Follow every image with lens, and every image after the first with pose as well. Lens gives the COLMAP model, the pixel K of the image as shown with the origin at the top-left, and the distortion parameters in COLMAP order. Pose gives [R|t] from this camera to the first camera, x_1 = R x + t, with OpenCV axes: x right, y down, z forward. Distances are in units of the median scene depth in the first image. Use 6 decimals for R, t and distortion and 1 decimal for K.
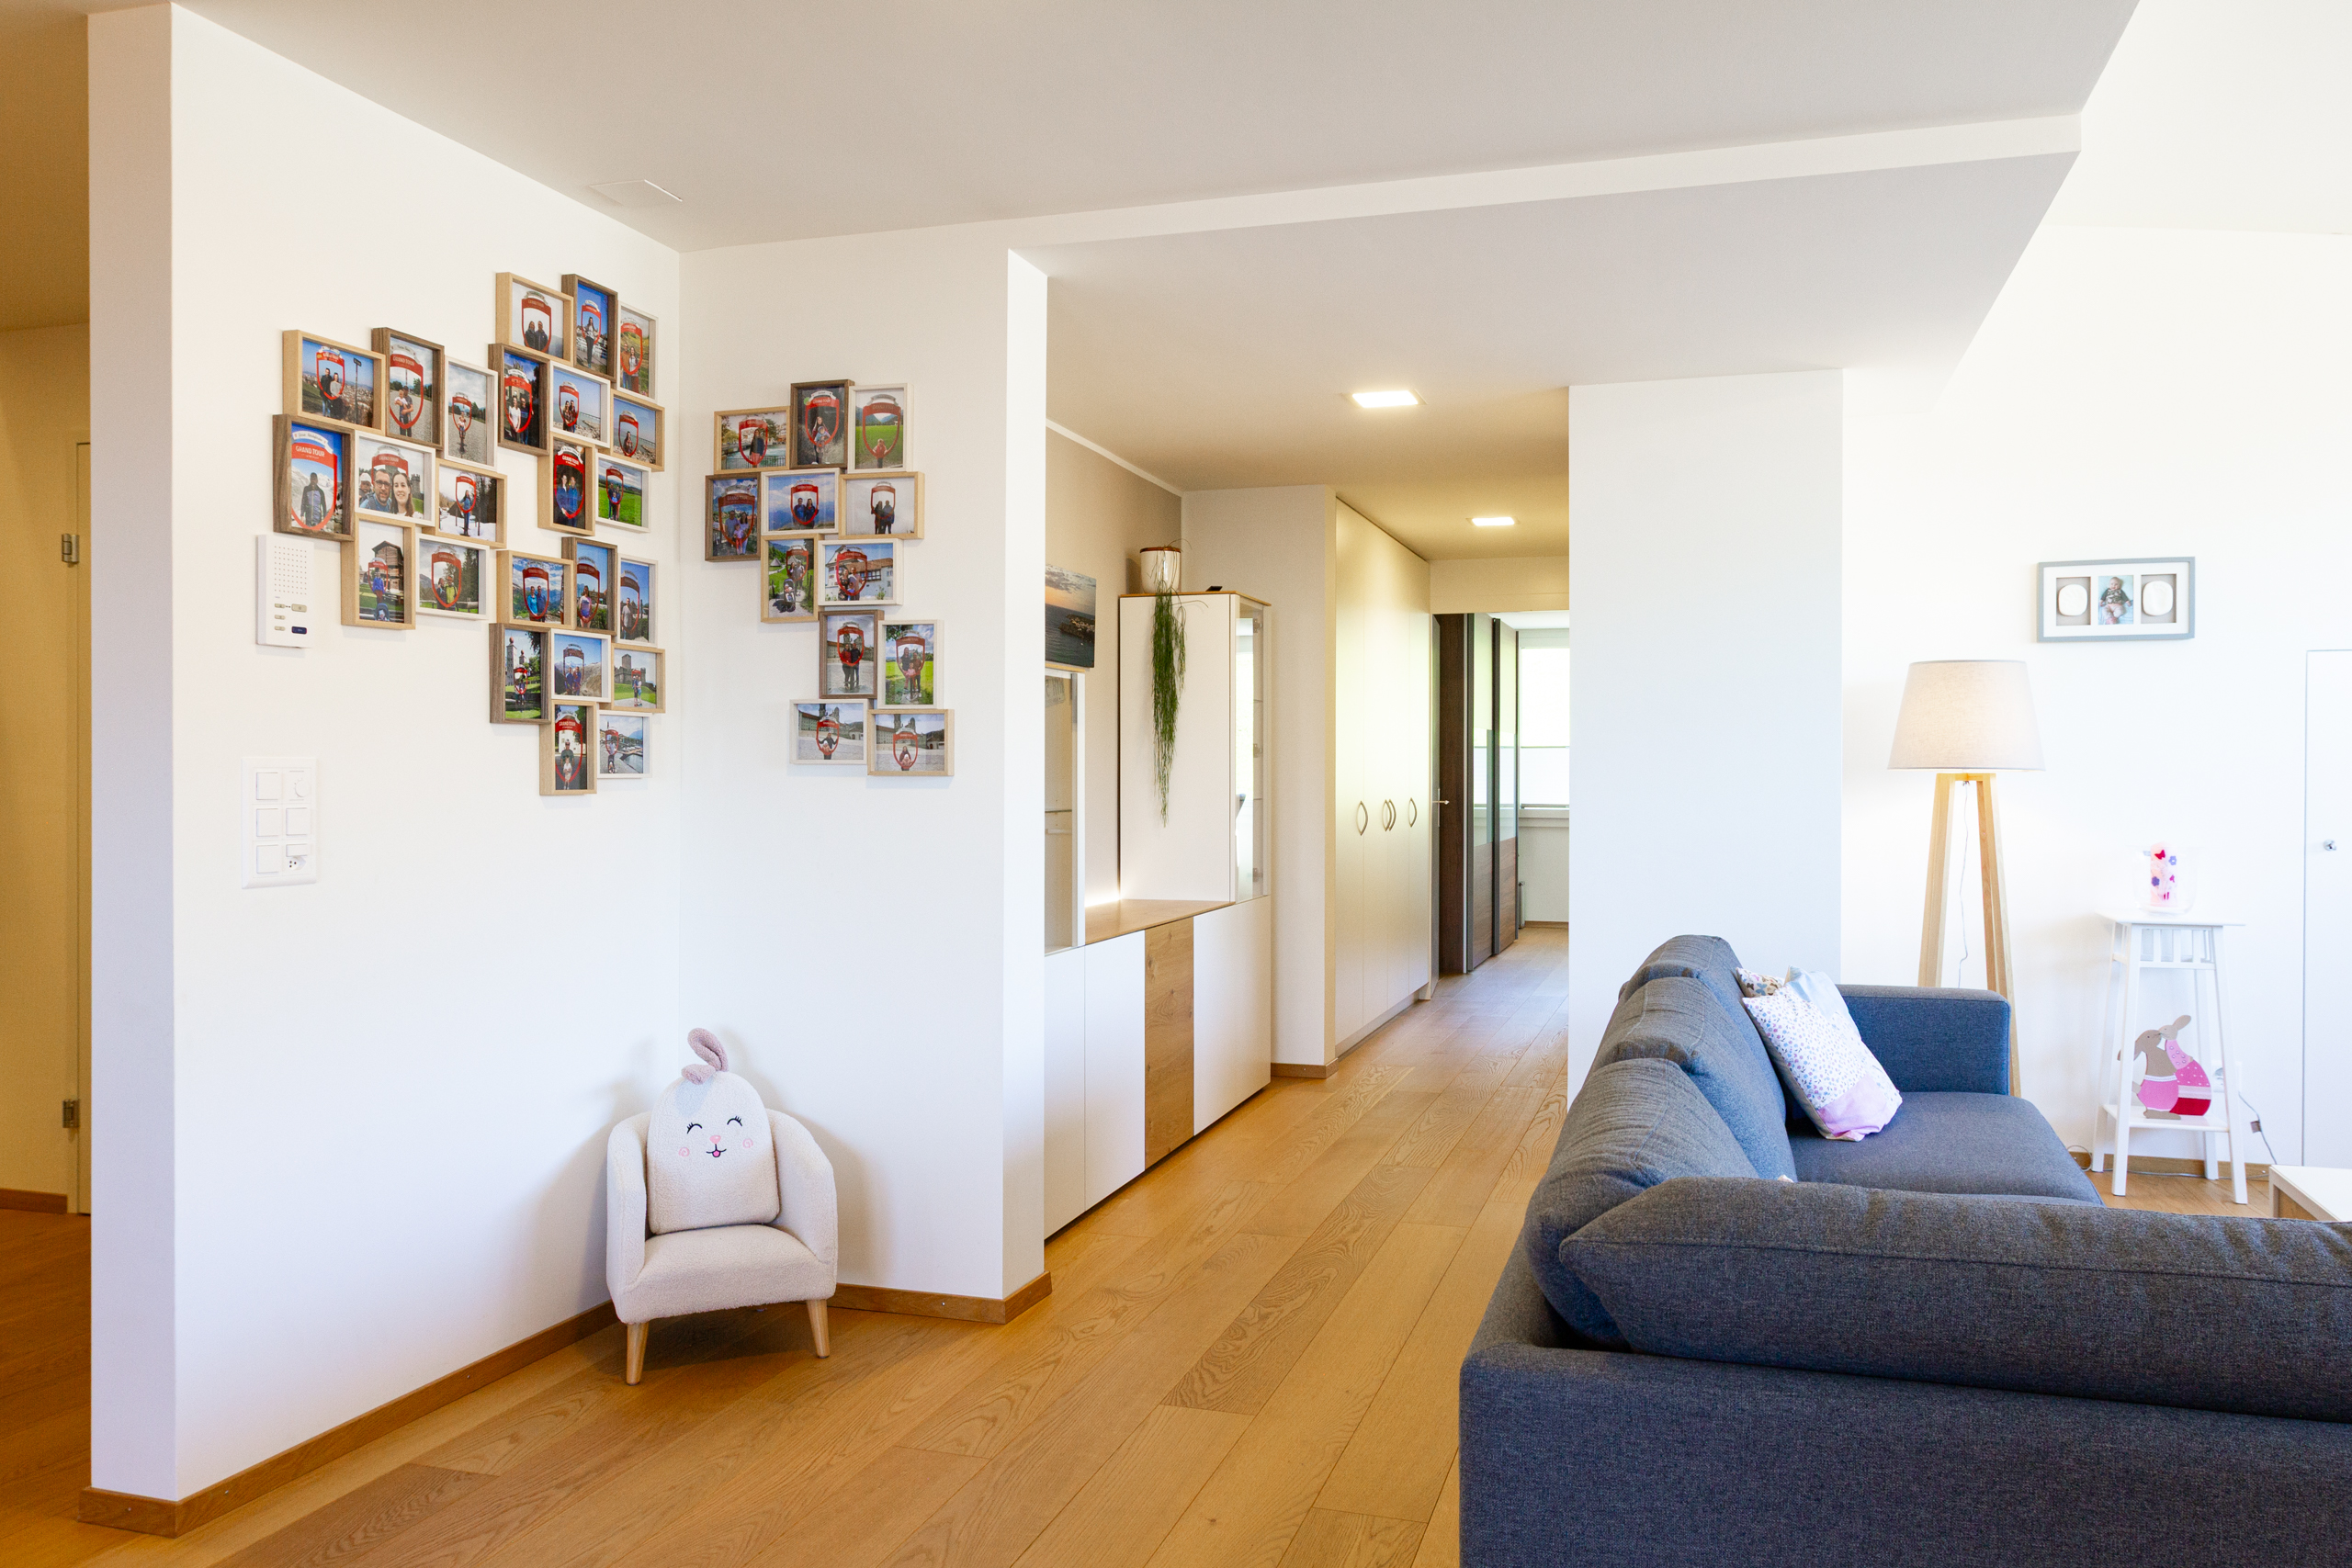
lens RADIAL K [[1771.3, 0, 1170.6], [0, 1771.3, 782.4], [0, 0, 1]] dist [-0.014113, -0.001915]
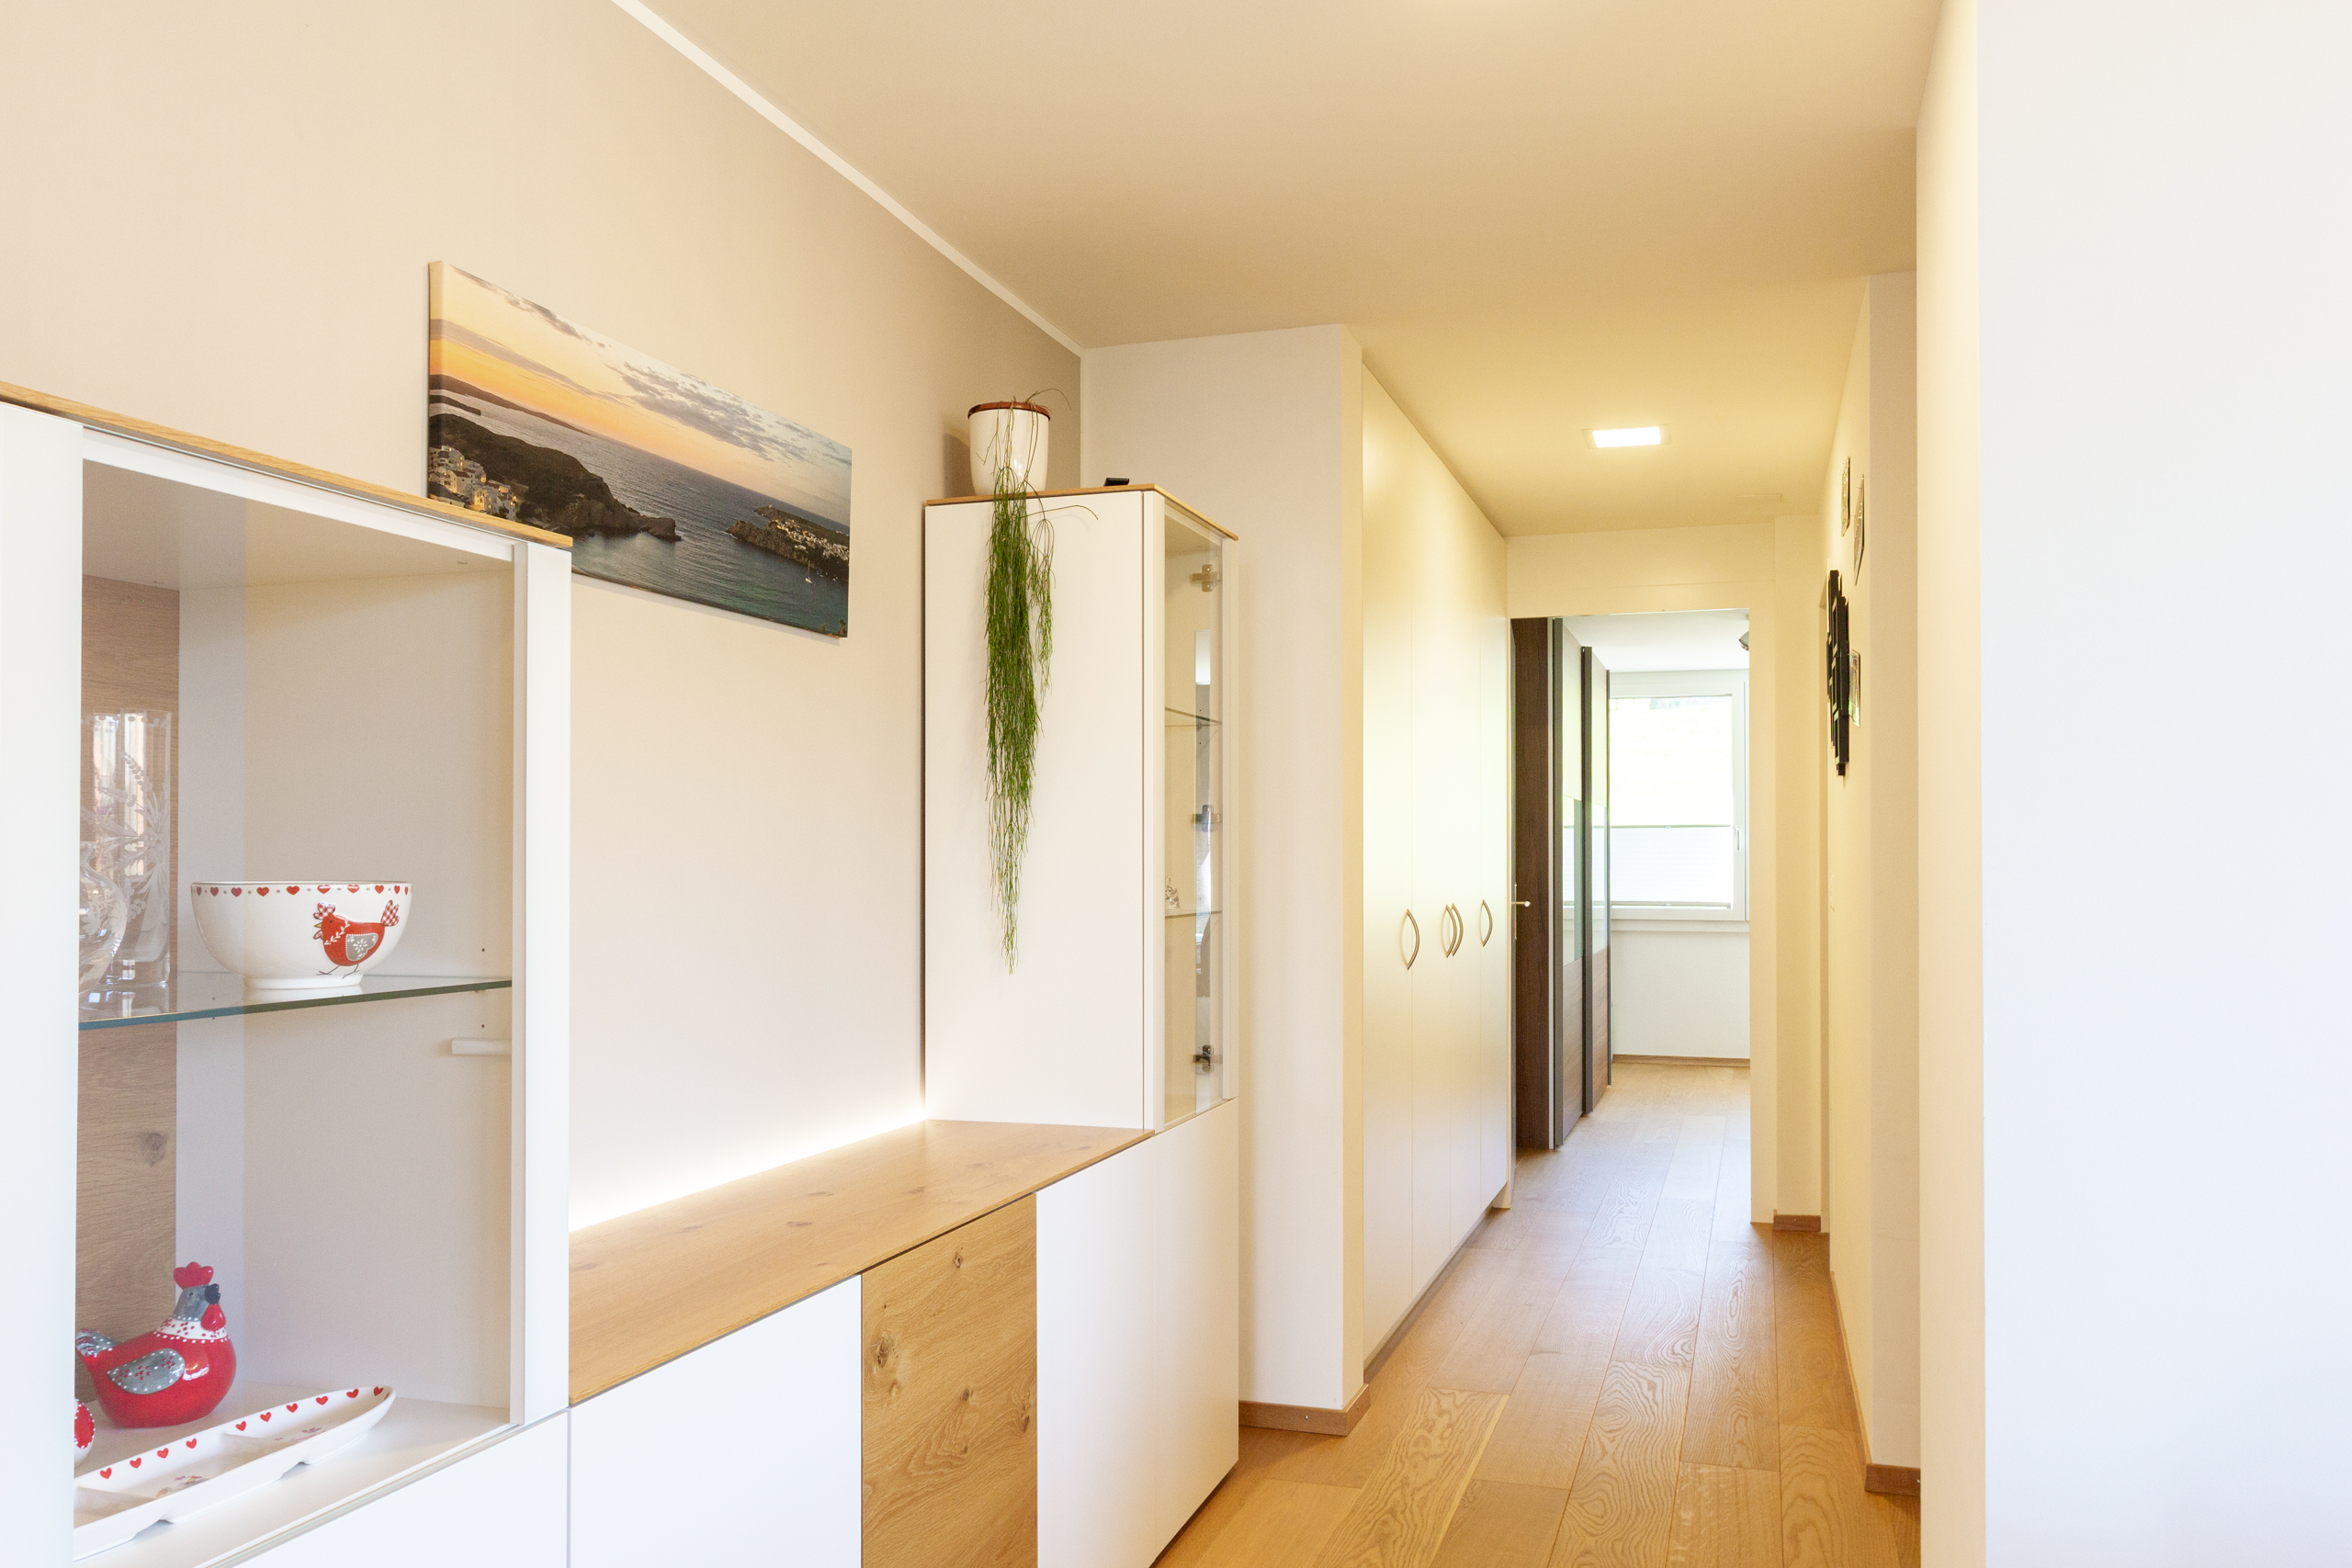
lens RADIAL K [[1771.3, 0, 1179.7], [0, 1771.3, 792.3], [0, 0, 1]] dist [-0.014113, -0.001915]
pose [[0.999904, 0.003266, -0.013480, 0.044211], [-0.003826, 0.999123, -0.041686, -0.003913], [0.013332, 0.041734, 0.999040, 0.459954]]
